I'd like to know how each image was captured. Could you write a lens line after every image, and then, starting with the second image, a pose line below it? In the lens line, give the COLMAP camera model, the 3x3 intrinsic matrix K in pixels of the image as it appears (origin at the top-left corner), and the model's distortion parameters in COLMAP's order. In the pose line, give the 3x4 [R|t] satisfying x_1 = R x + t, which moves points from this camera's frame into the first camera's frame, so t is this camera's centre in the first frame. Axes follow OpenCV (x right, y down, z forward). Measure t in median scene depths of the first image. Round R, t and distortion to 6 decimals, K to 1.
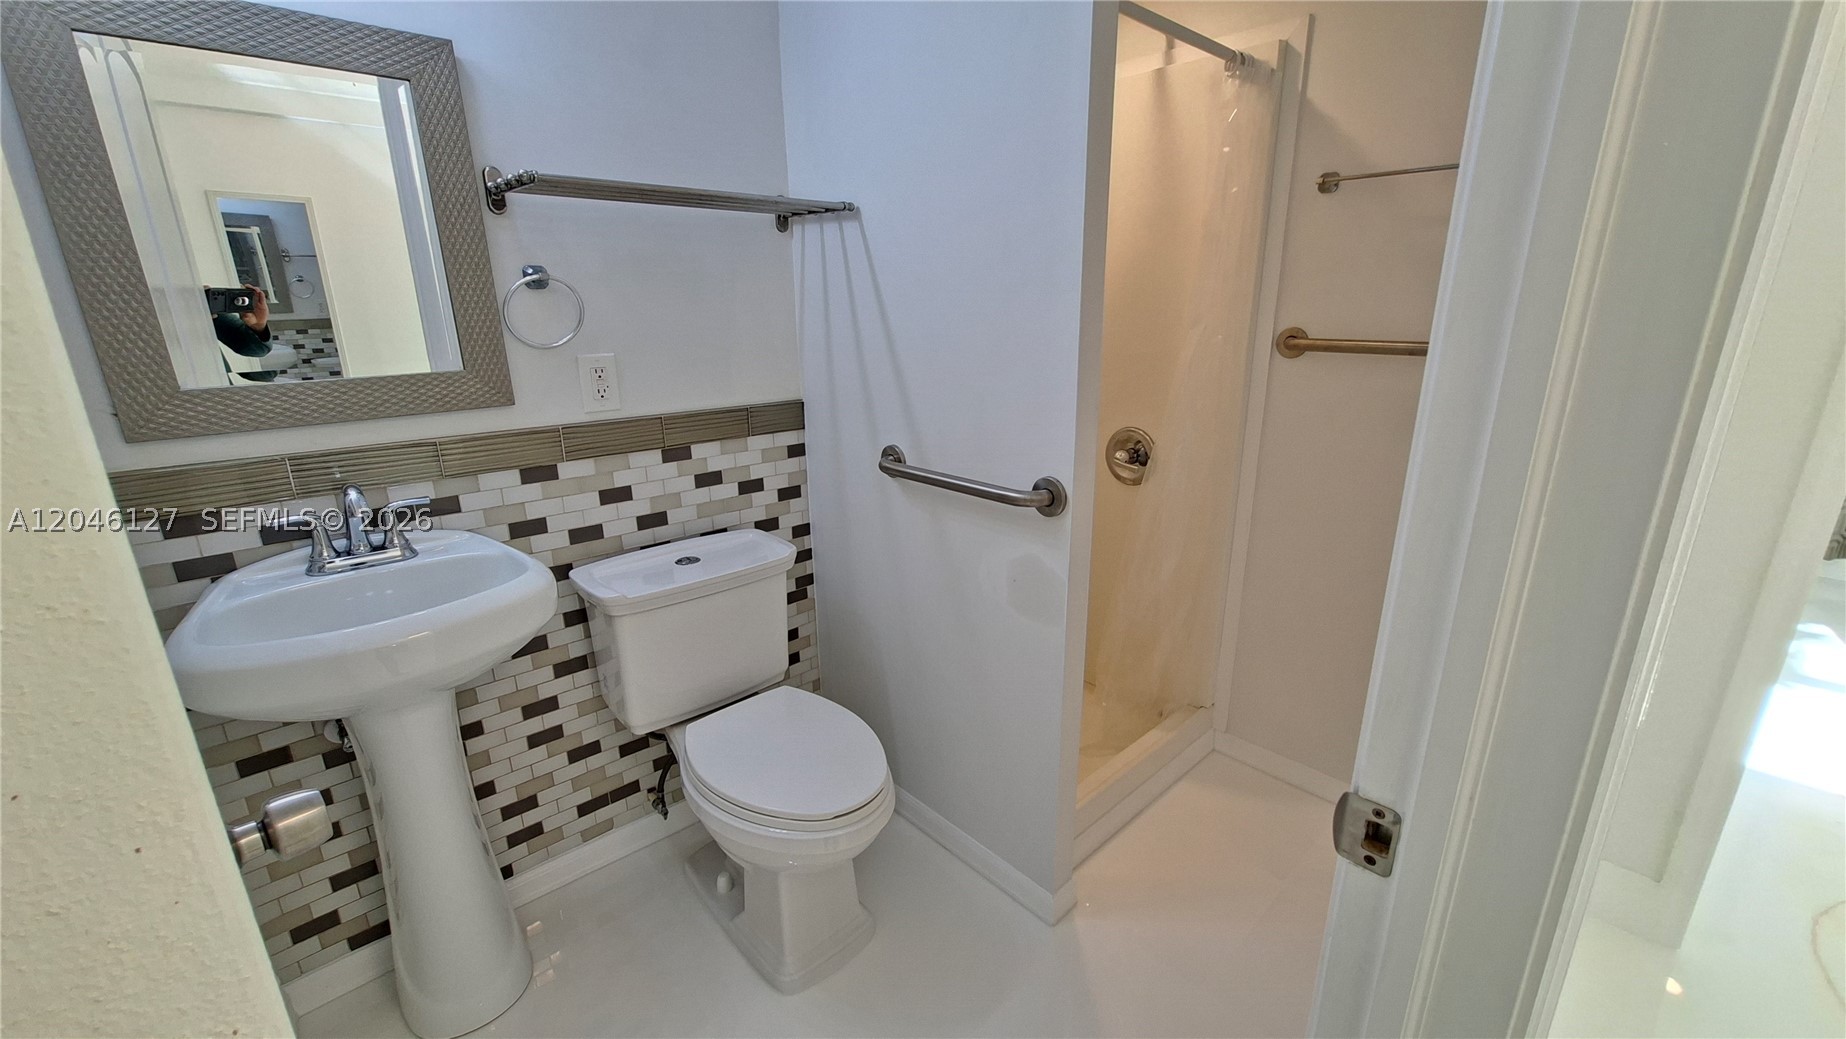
lens RADIAL K [[727.4, 0, 941.6], [0, 727.4, 517.4], [0, 0, 1]] dist [-0.013142, 0.003043]
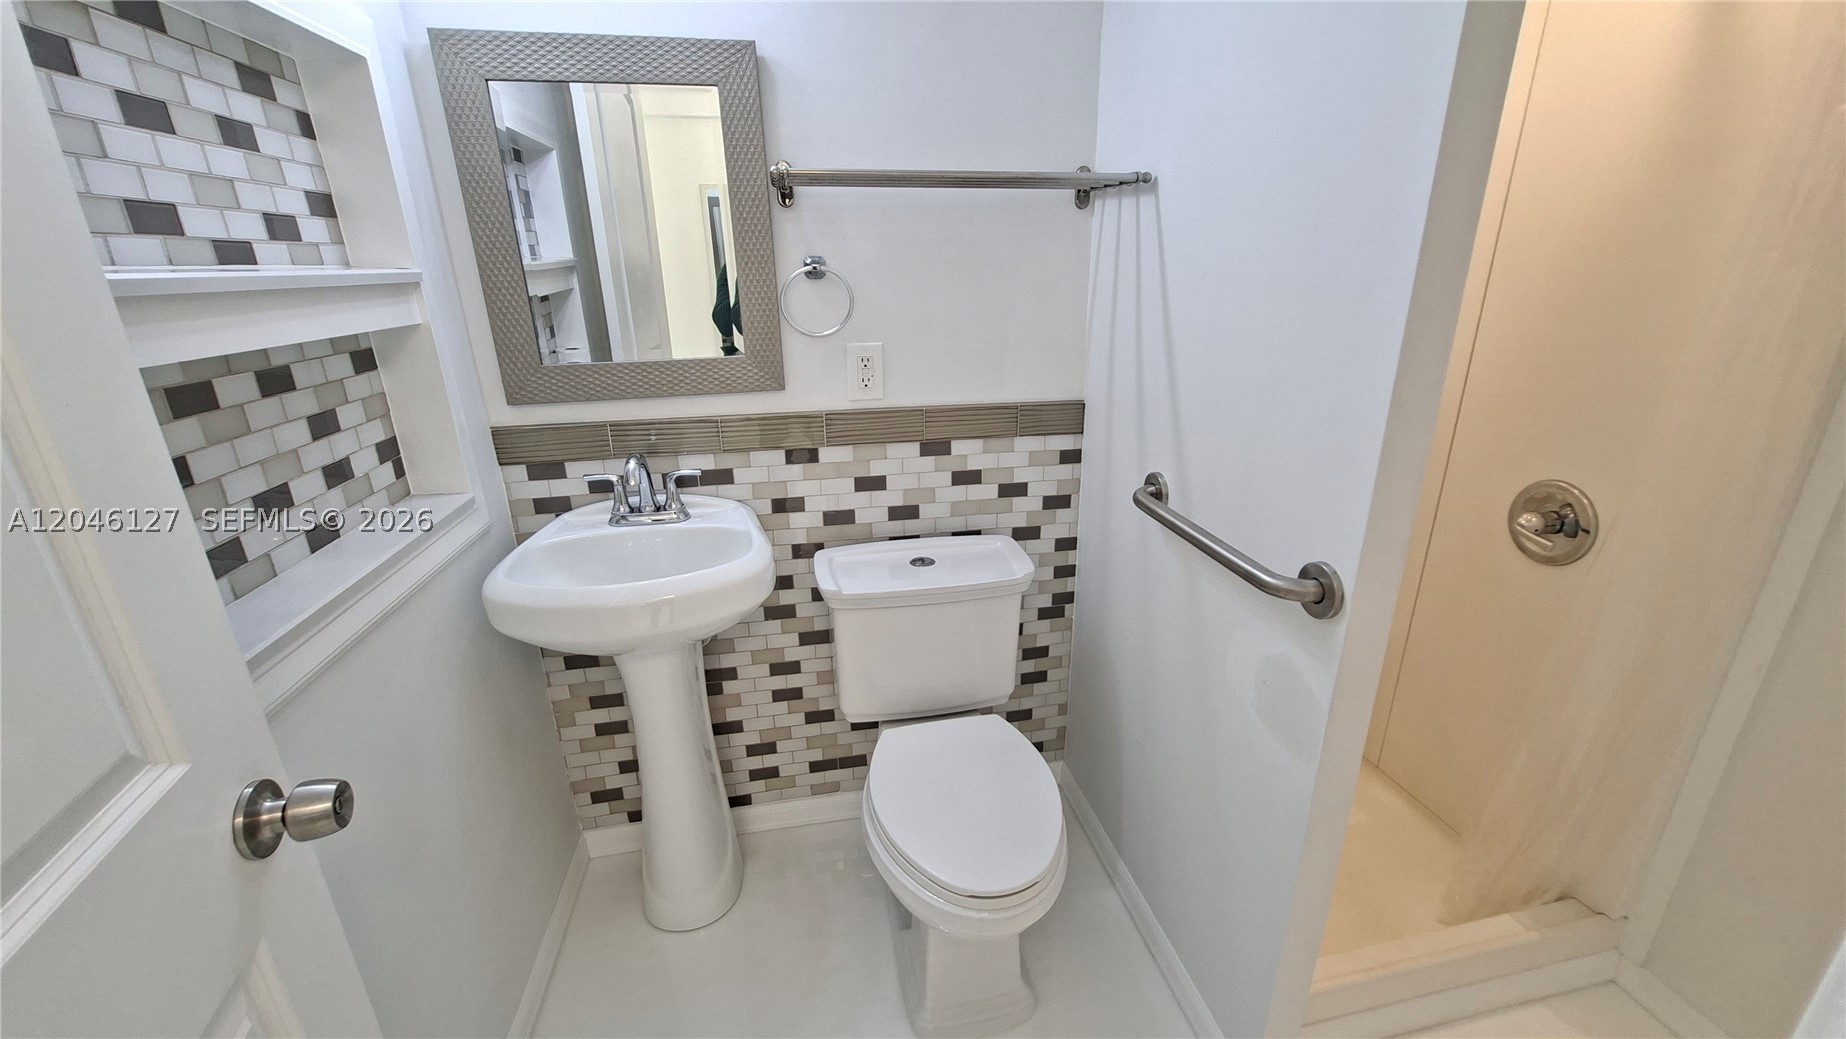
lens RADIAL K [[727.4, 0, 949.1], [0, 727.4, 514.8], [0, 0, 1]] dist [-0.013142, 0.003043]
pose [[0.854855, 0.170673, -0.489993, 0.148616], [-0.145266, 0.985312, 0.089766, -0.096634], [0.498116, -0.005558, 0.867092, 0.183232]]
